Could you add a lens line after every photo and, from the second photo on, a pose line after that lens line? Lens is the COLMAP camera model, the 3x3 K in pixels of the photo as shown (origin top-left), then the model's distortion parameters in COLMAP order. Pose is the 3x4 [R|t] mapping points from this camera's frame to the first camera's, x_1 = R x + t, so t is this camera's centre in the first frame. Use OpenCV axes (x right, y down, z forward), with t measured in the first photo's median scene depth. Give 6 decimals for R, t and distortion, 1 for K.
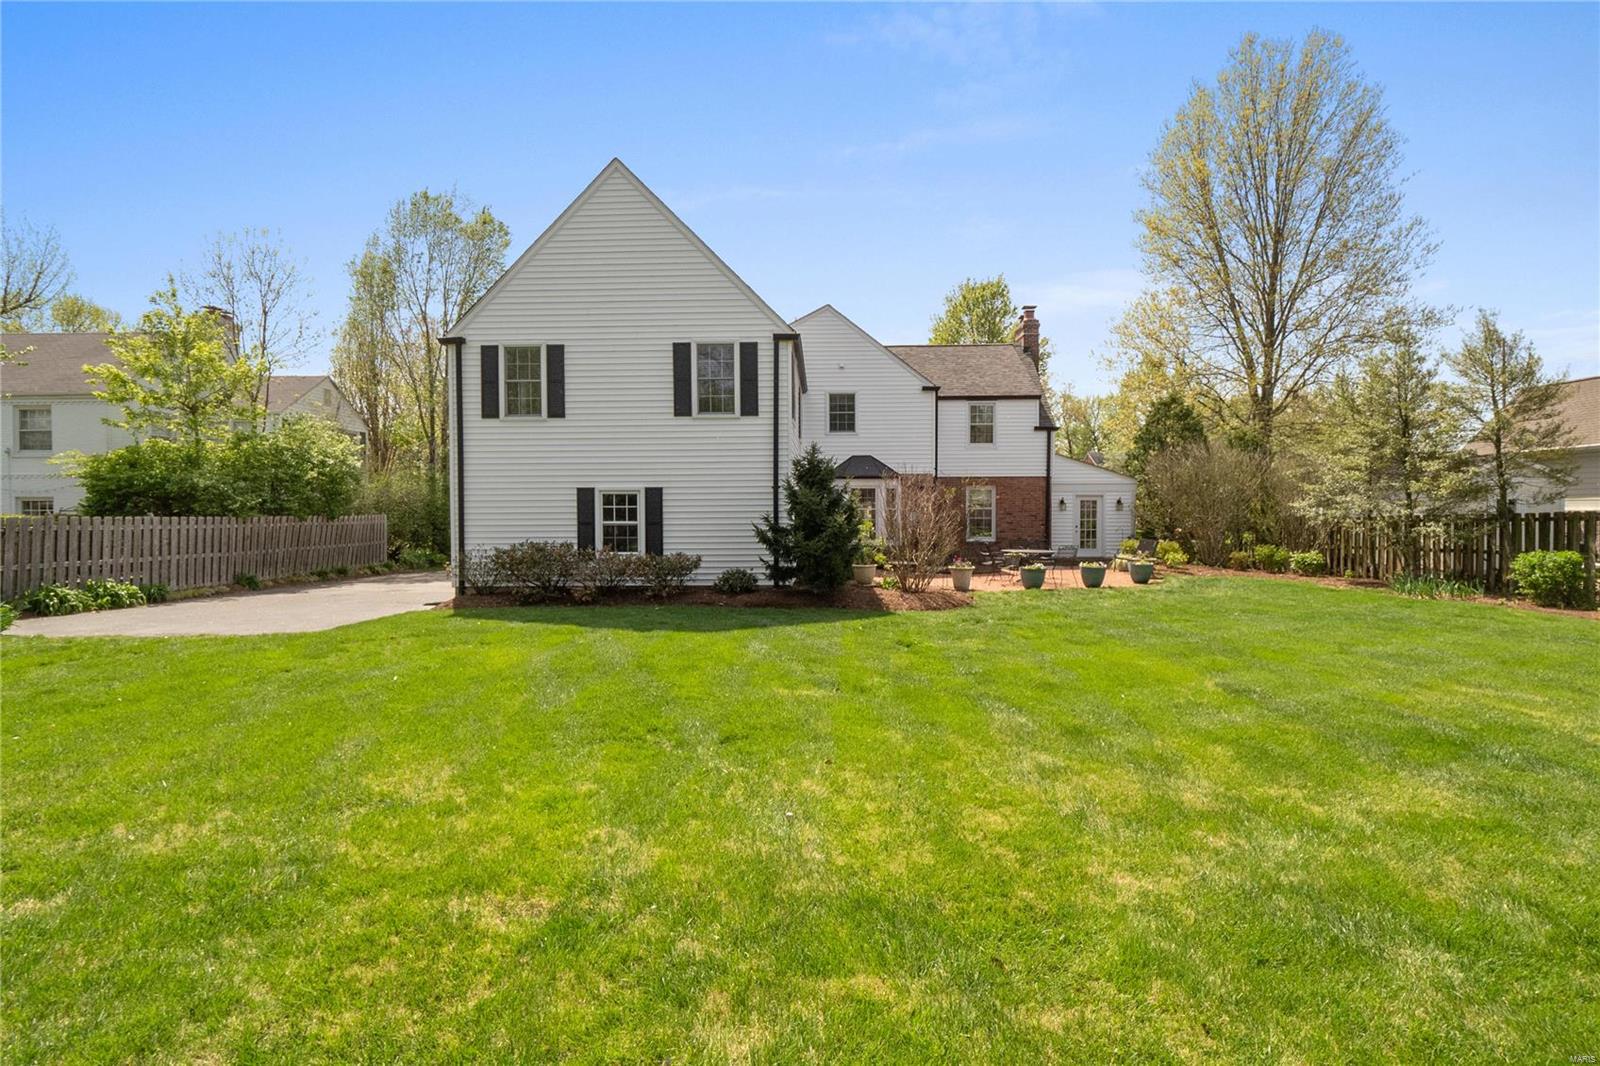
lens RADIAL K [[749.8, 0, 801.5], [0, 749.8, 529.0], [0, 0, 1]] dist [-0.001344, -0.000358]
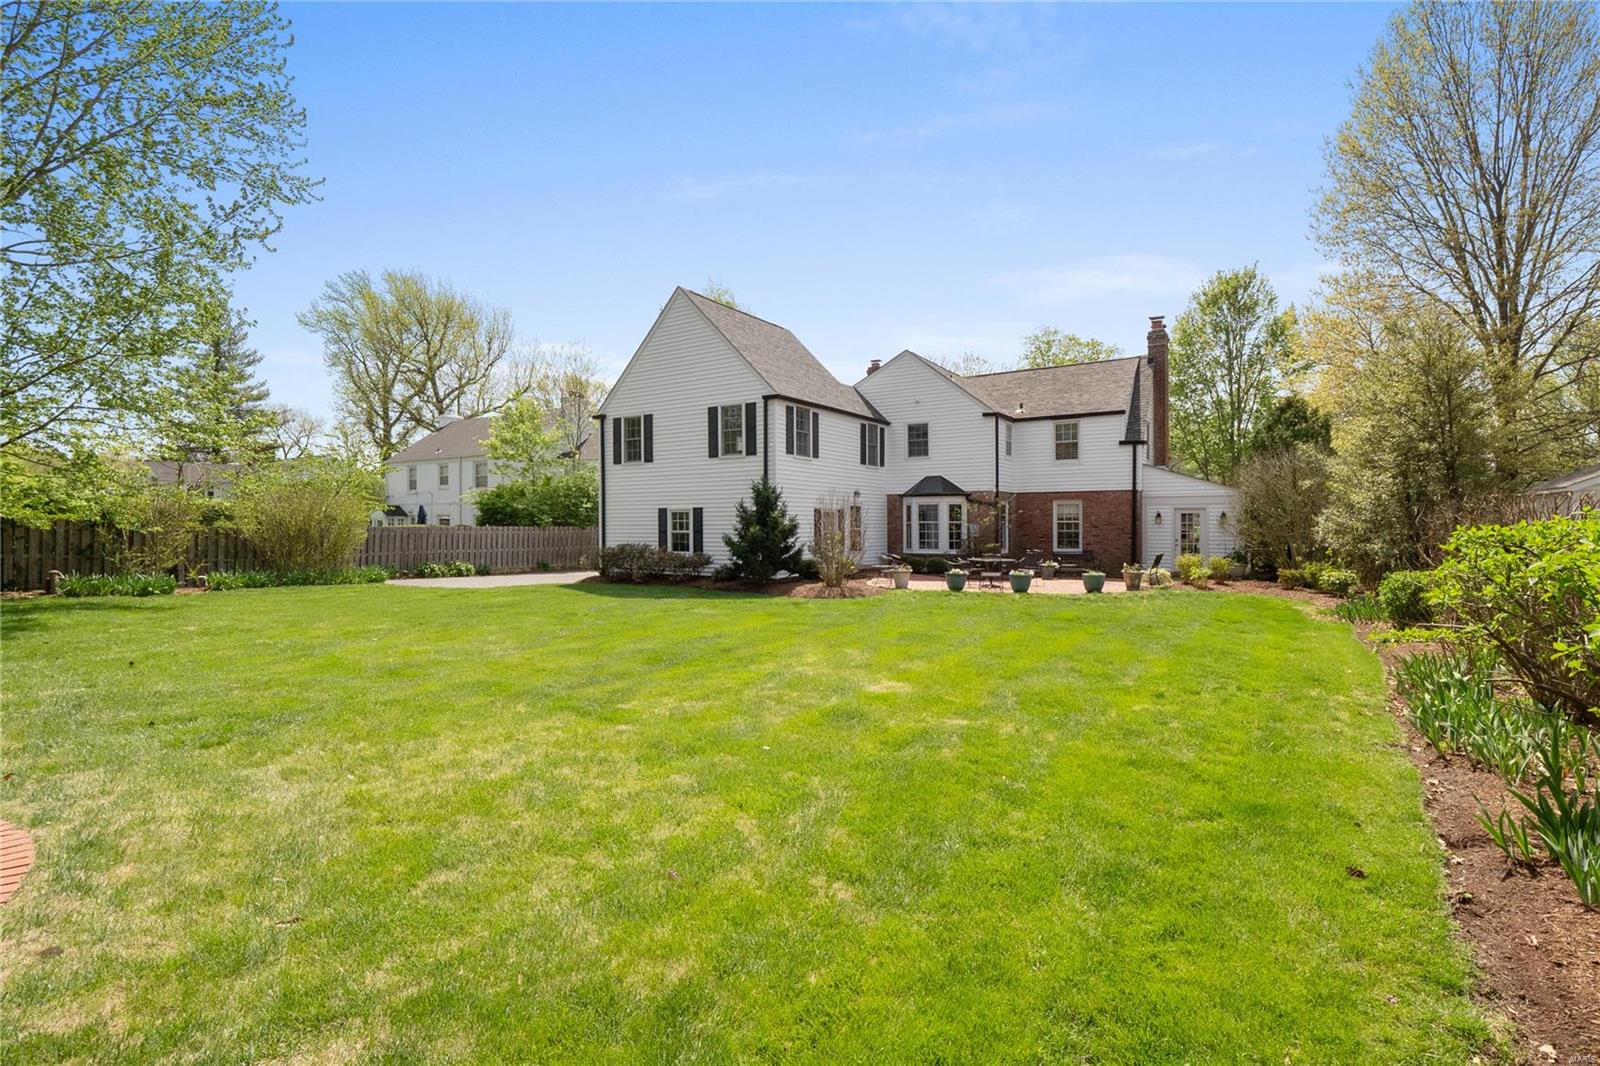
lens RADIAL K [[749.8, 0, 796.3], [0, 749.8, 530.0], [0, 0, 1]] dist [-0.001344, -0.000358]
pose [[0.857785, 0.005312, -0.513981, 0.706094], [-0.013741, 0.999826, -0.012599, 0.003965], [0.513825, 0.017870, 0.857709, -0.143493]]
